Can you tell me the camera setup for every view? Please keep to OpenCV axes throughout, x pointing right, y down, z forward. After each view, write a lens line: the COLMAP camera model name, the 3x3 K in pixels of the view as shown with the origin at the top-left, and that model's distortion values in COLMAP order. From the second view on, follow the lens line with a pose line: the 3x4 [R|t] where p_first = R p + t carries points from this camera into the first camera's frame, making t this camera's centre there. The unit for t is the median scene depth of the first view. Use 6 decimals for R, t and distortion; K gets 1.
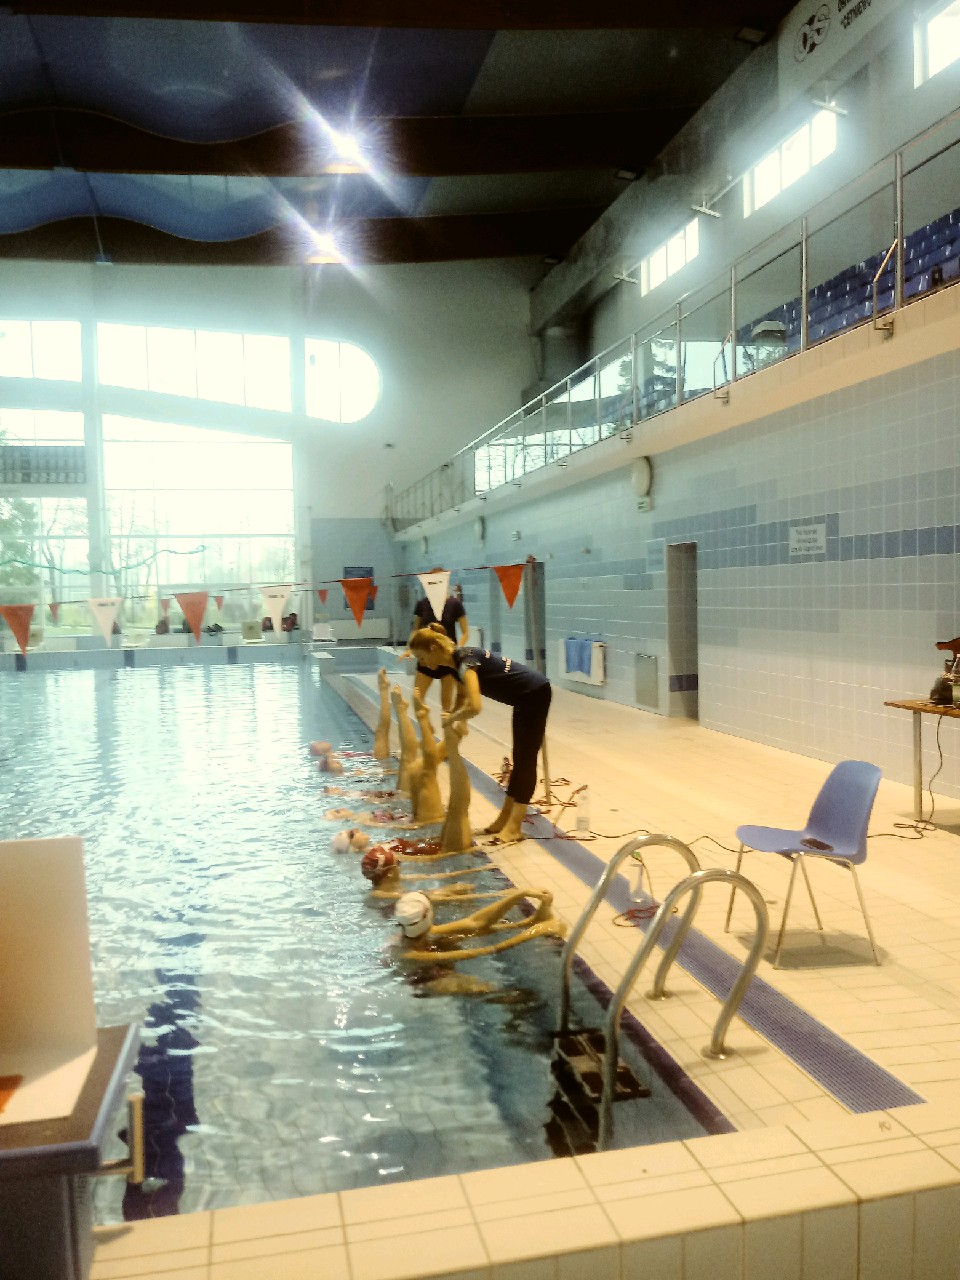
lens RADIAL K [[1050.8, 0, 480.6], [0, 1050.8, 640.2], [0, 0, 1]] dist [0.039942, -0.004637]
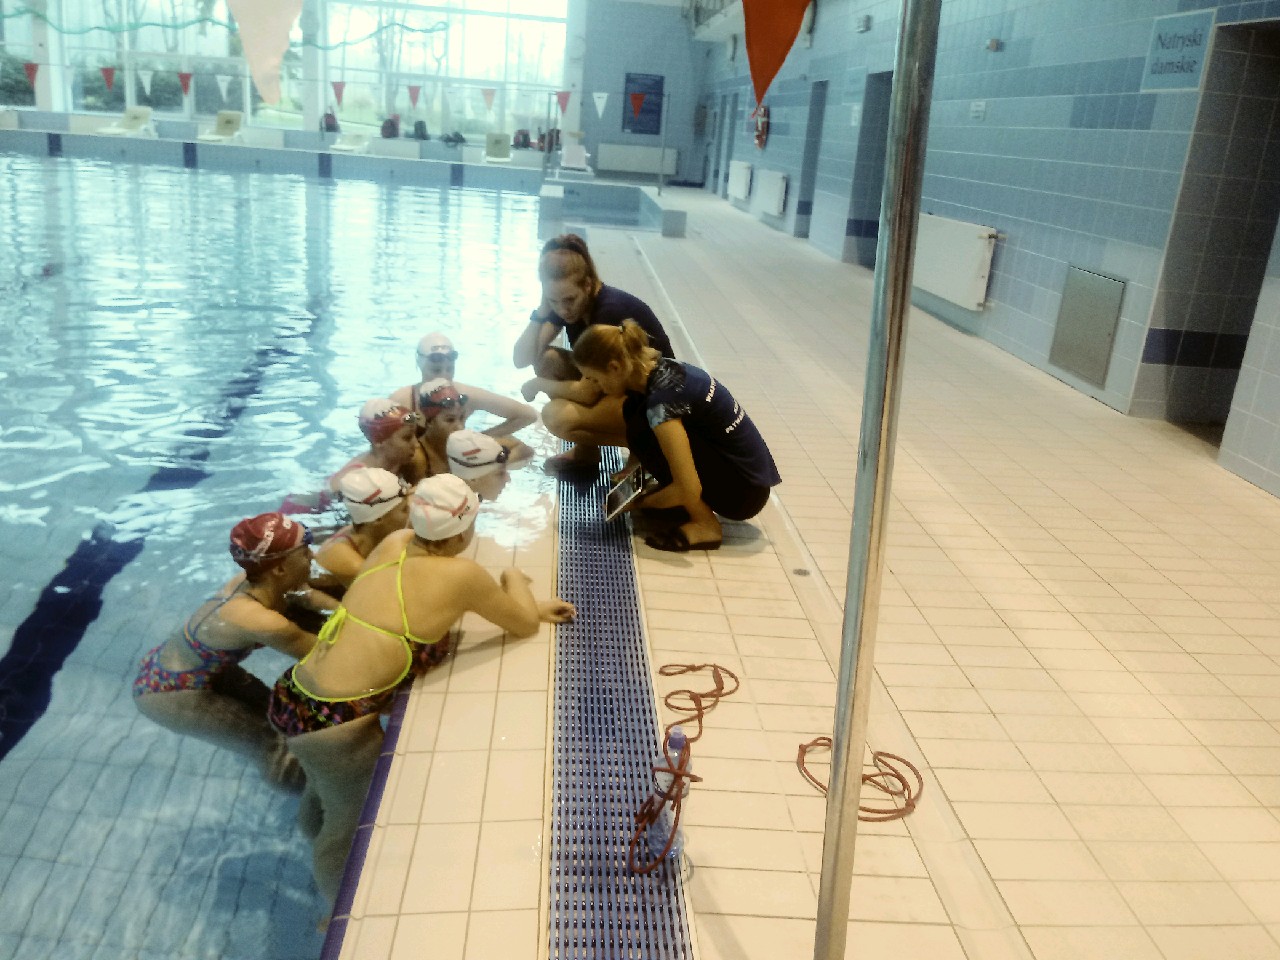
lens RADIAL K [[1050.8, 0, 635.5], [0, 1050.8, 478.0], [0, 0, 1]] dist [0.039942, -0.004637]
pose [[0.983099, 0.141709, -0.115912, 0.008498], [-0.104486, 0.954189, 0.280367, -0.004759], [0.150332, -0.263517, 0.952869, 0.225318]]
